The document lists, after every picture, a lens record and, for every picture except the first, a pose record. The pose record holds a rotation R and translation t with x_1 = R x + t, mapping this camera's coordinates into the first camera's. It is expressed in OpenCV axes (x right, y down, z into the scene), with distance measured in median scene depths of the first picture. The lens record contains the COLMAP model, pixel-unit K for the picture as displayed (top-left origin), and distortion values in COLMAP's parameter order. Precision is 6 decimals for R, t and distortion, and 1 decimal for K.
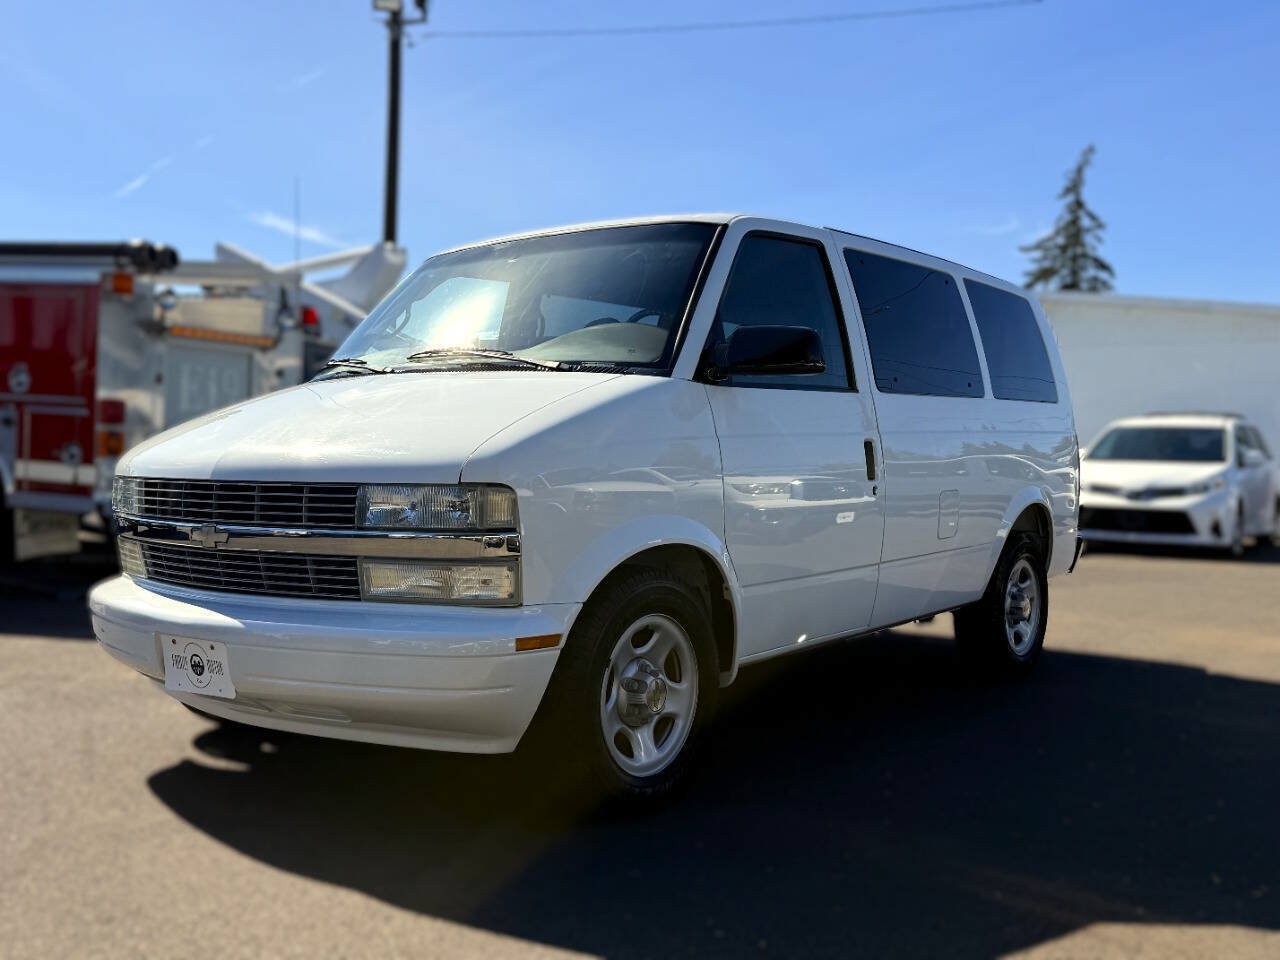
lens RADIAL K [[1358.3, 0, 640.0], [0, 1358.3, 480.0], [0, 0, 1]] dist [0.219585, -0.518687]
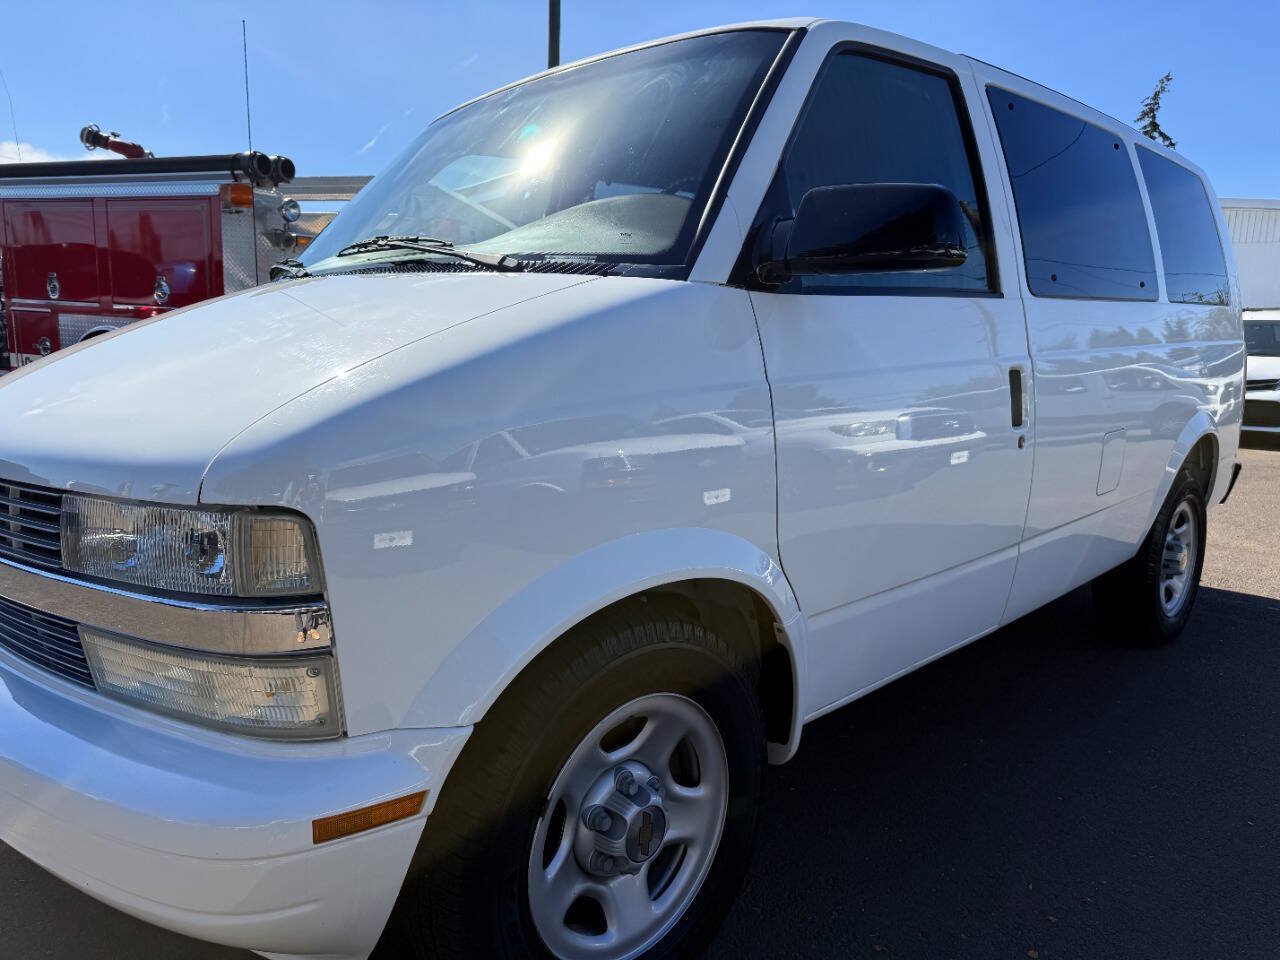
lens RADIAL K [[959.9, 0, 625.3], [0, 959.9, 485.4], [0, 0, 1]] dist [0.102091, -0.206617]
pose [[0.987311, 0.020299, -0.157494, 0.061530], [0.000832, 0.991122, 0.132955, -0.042280], [0.158794, -0.131399, 0.978529, 0.570483]]
